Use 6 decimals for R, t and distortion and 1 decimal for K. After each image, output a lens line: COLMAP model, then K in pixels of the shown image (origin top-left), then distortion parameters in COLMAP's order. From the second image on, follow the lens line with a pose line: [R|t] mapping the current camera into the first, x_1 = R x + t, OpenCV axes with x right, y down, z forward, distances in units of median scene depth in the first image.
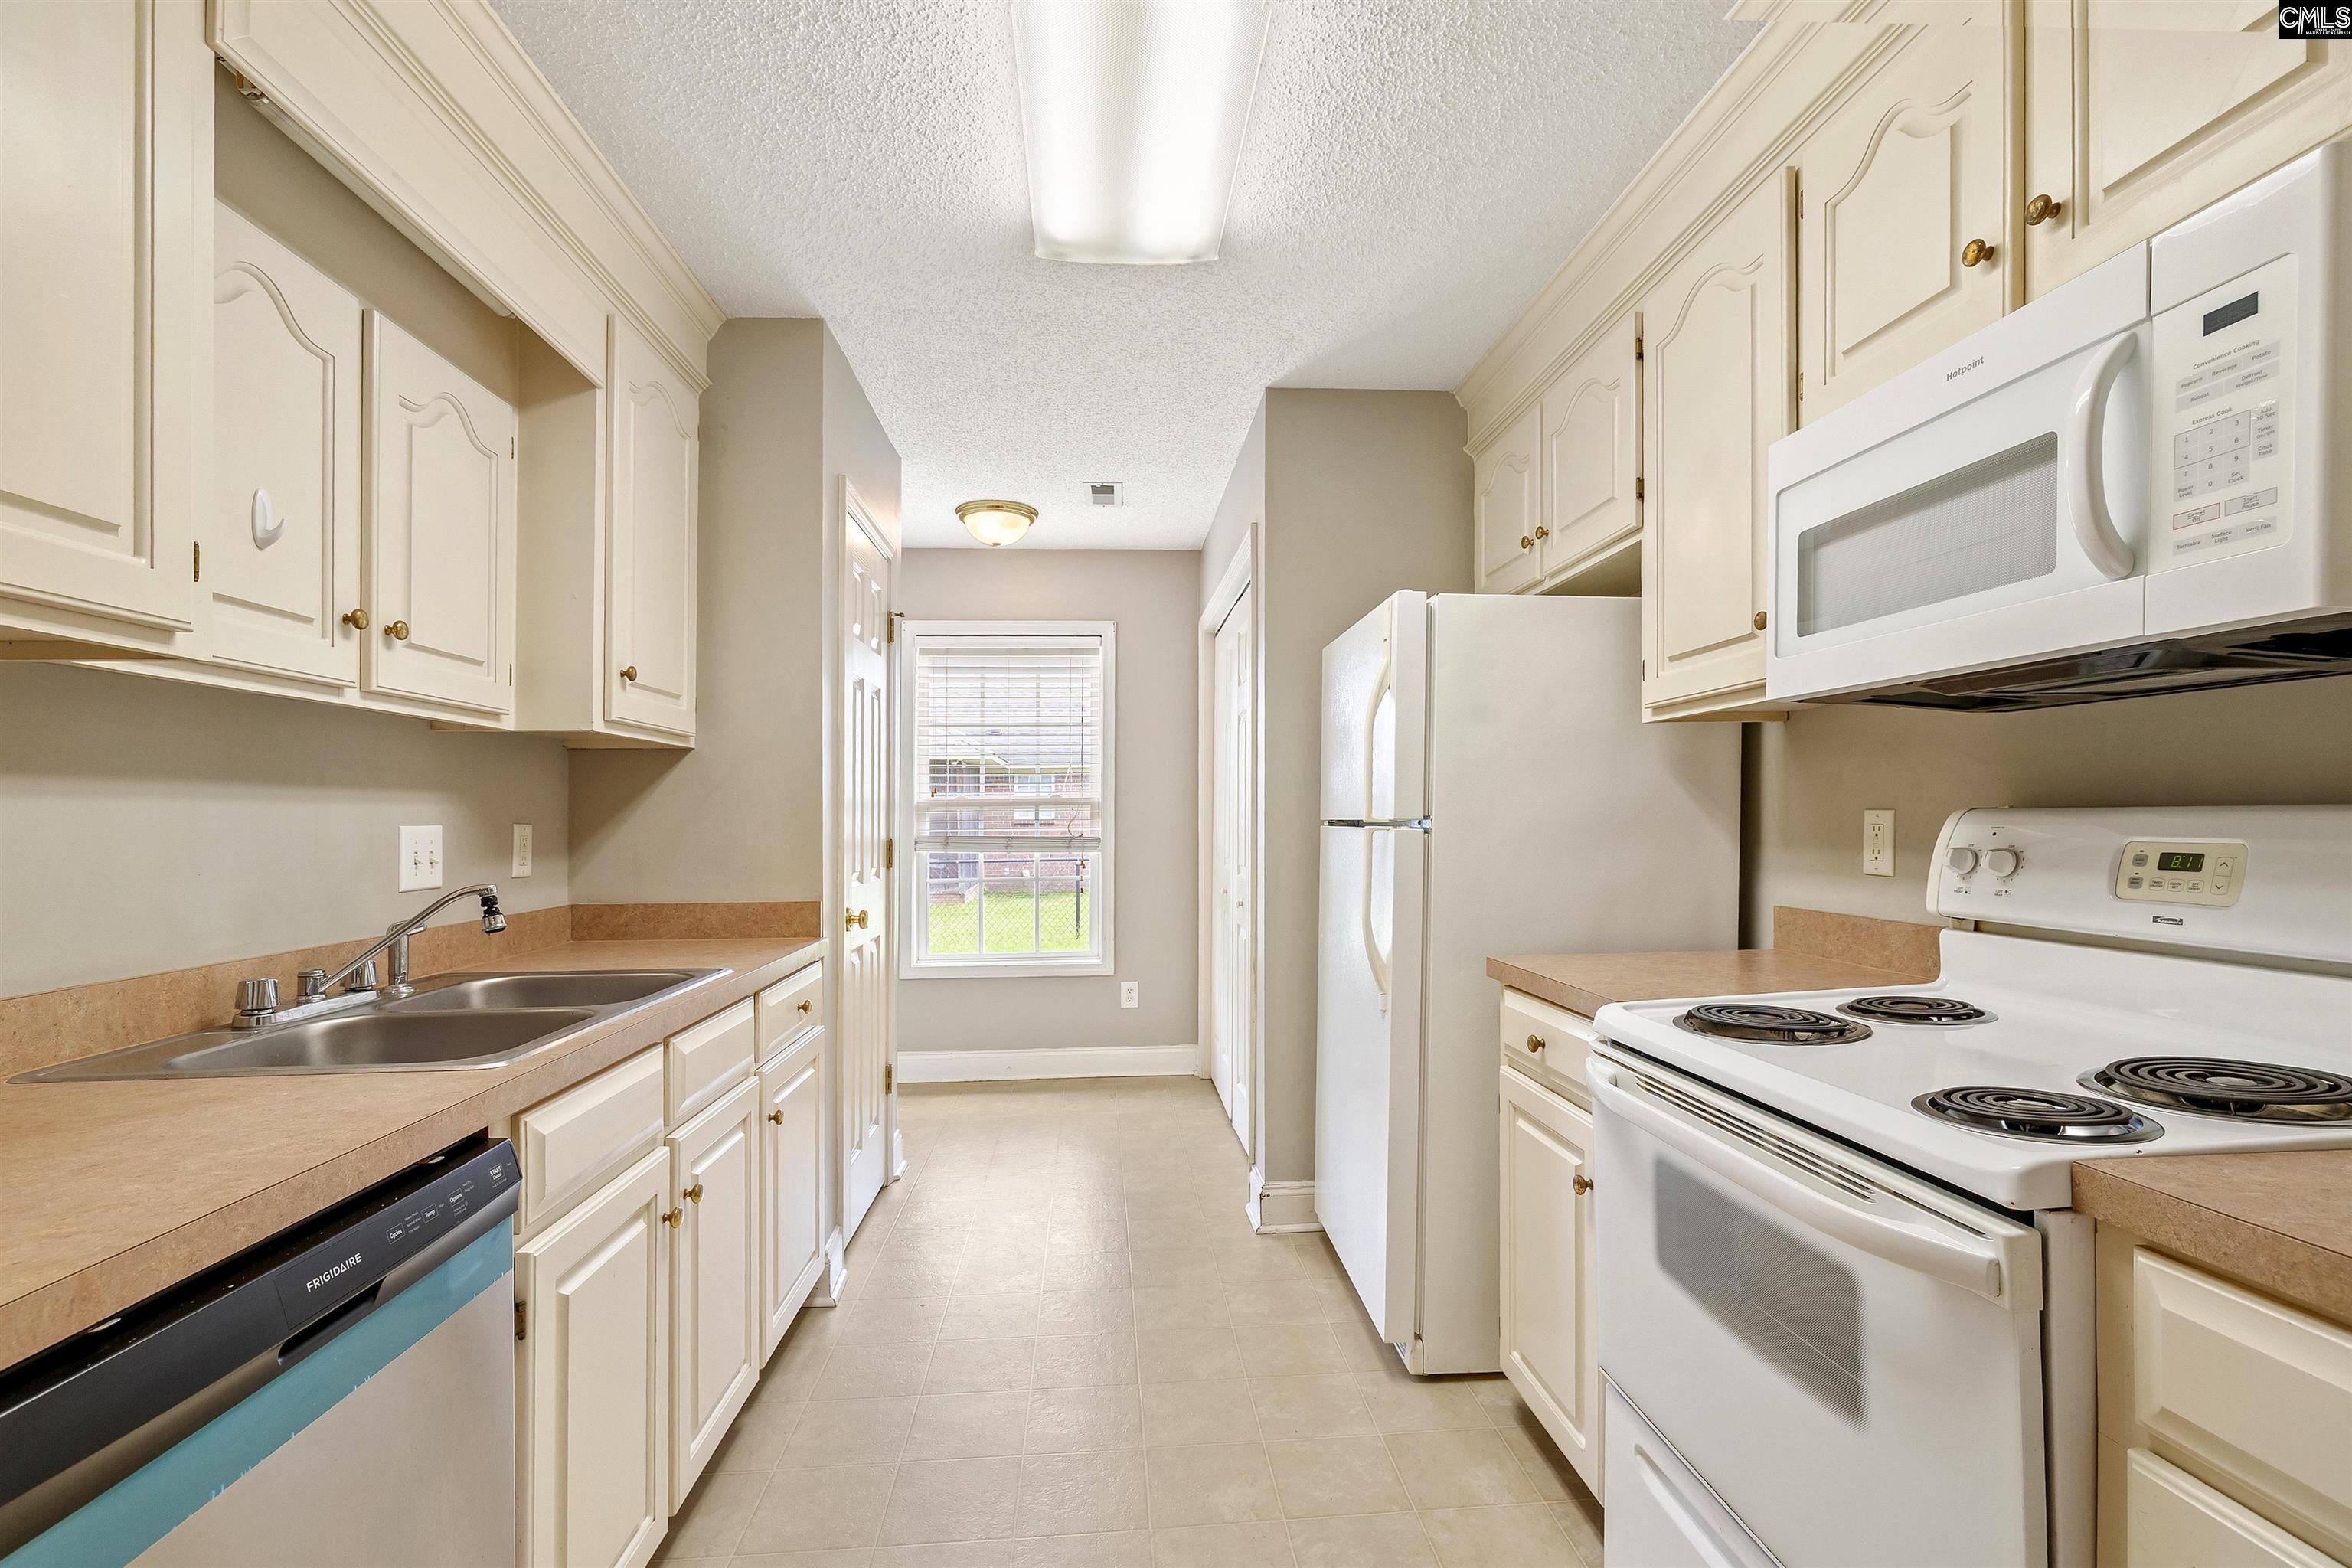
lens RADIAL K [[1023.6, 0, 1175.7], [0, 1023.6, 803.7], [0, 0, 1]] dist [-0.000307, 0.001026]
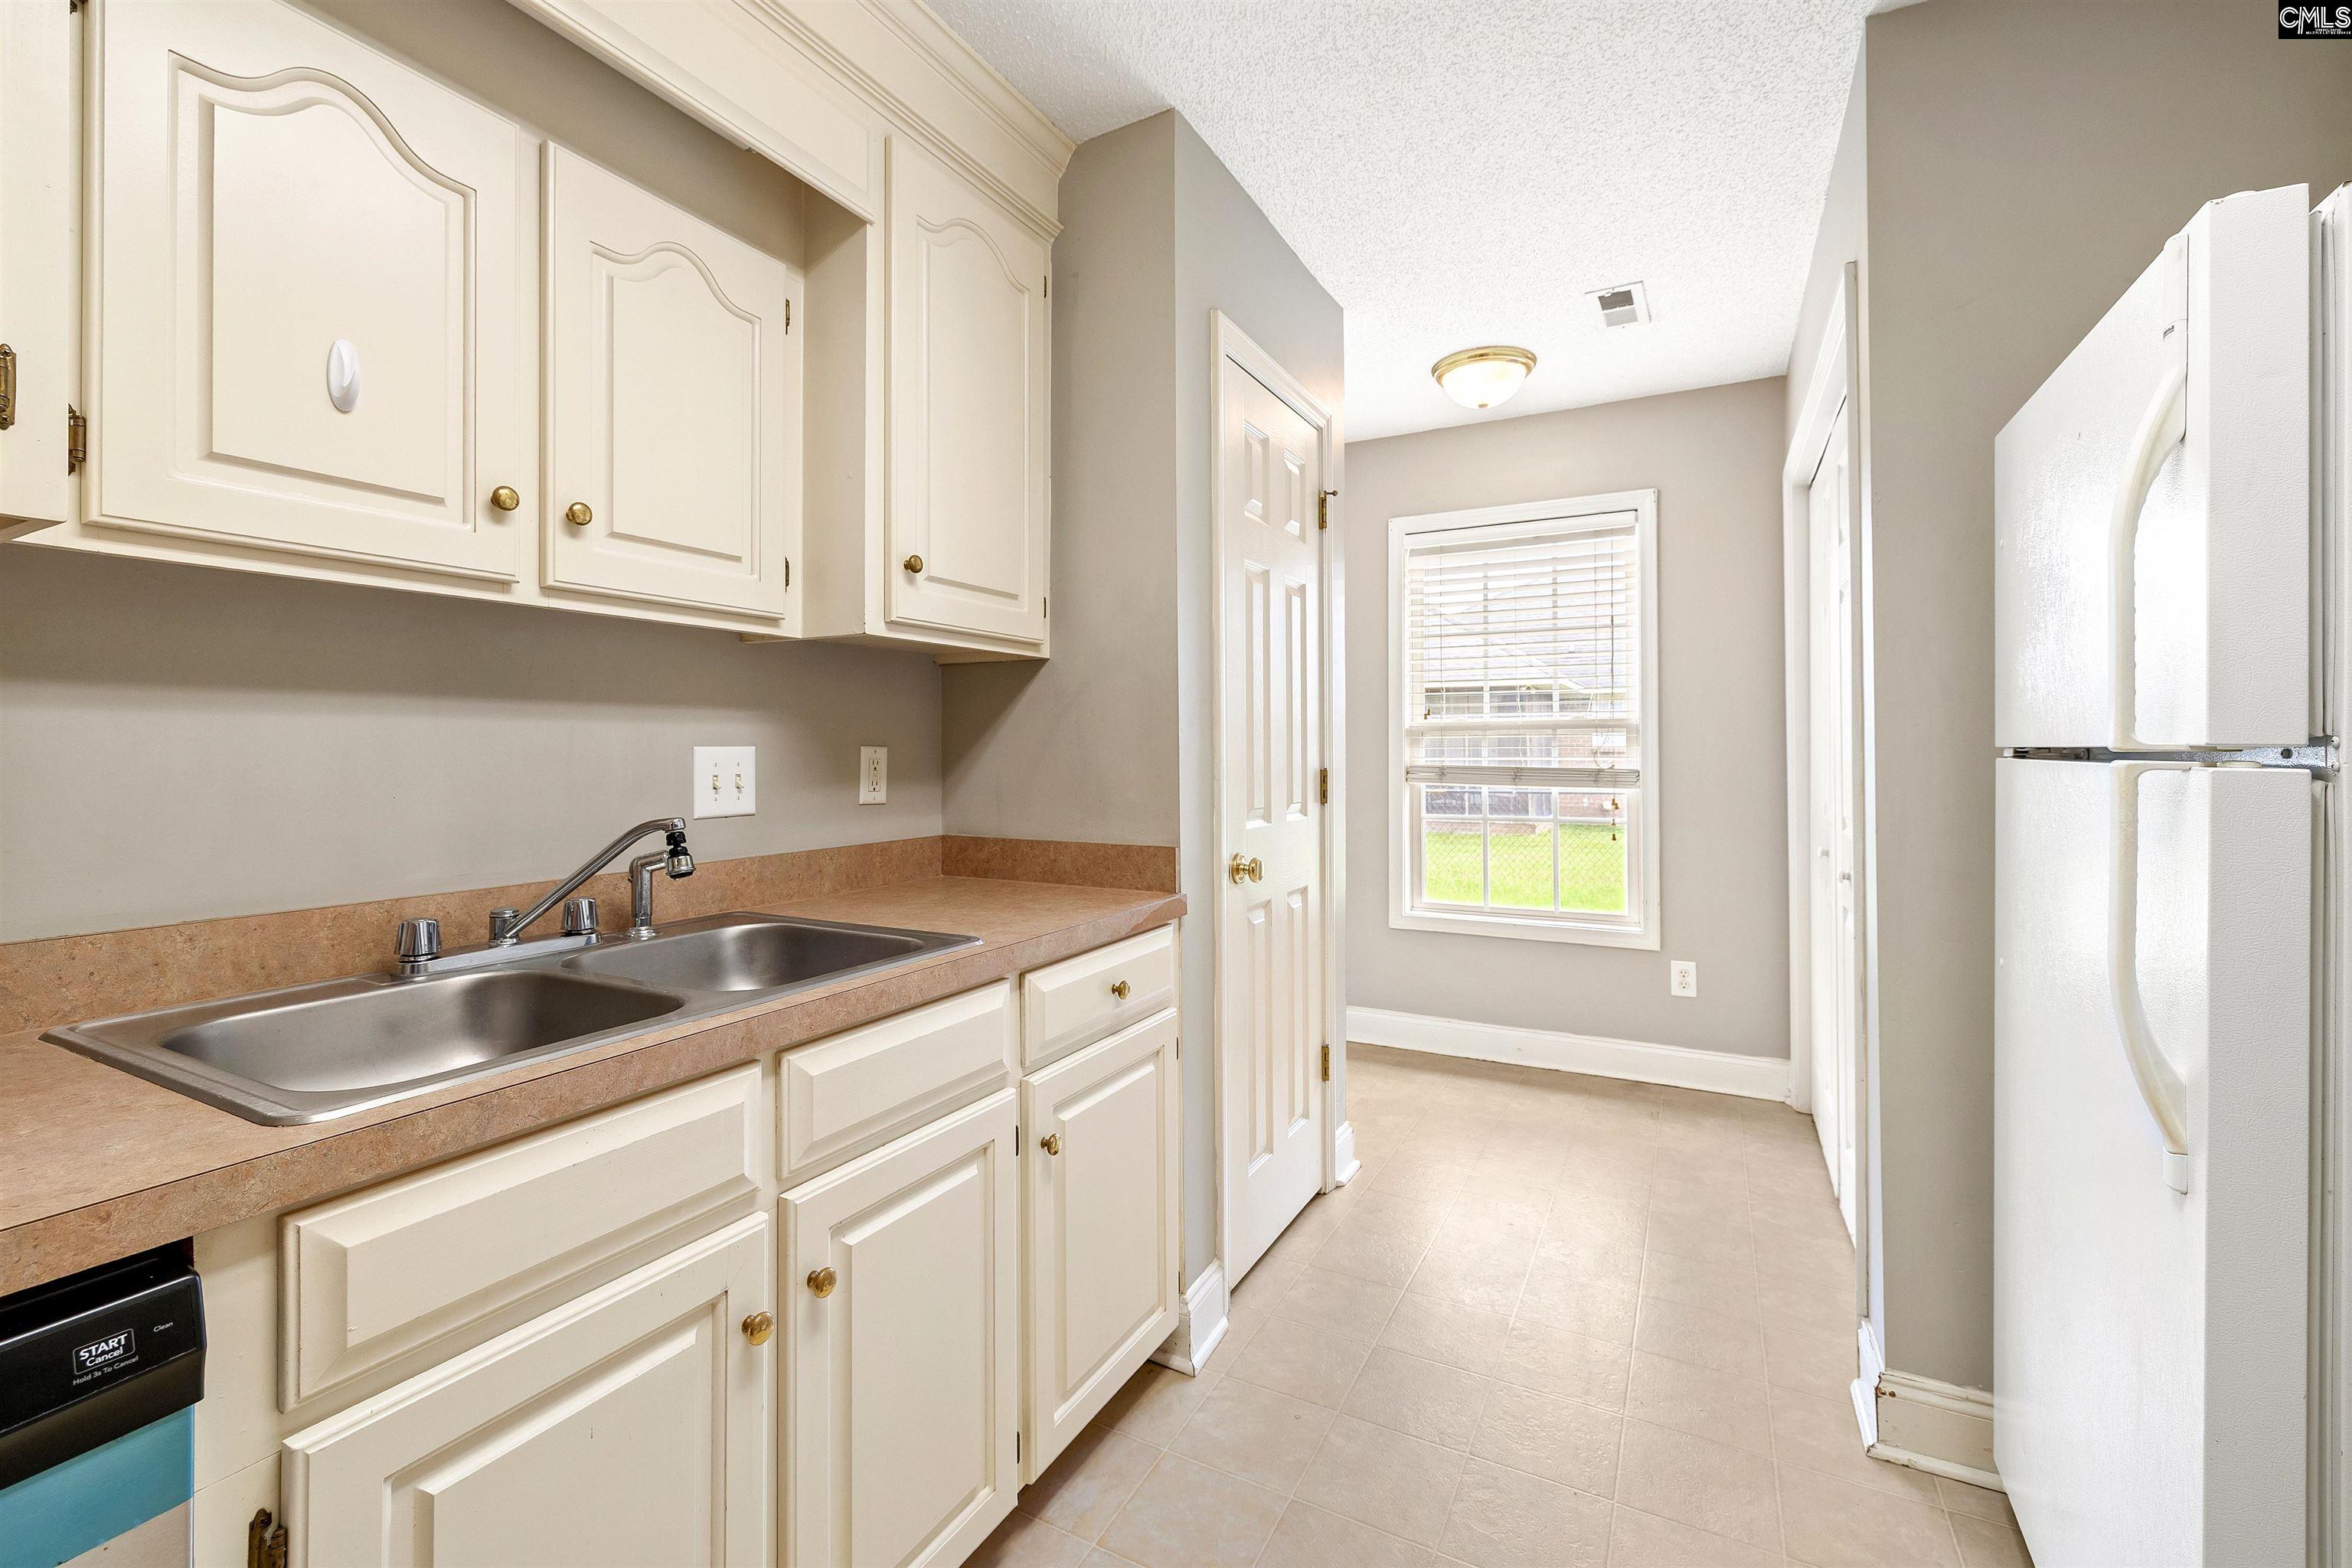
lens RADIAL K [[1023.6, 0, 1152.5], [0, 1023.6, 715.1], [0, 0, 1]] dist [-0.000307, 0.001026]
pose [[0.848202, -0.010653, -0.529566, 0.054512], [0.002429, 0.999865, -0.016225, 0.007138], [0.529667, 0.012476, 0.848114, 0.327985]]
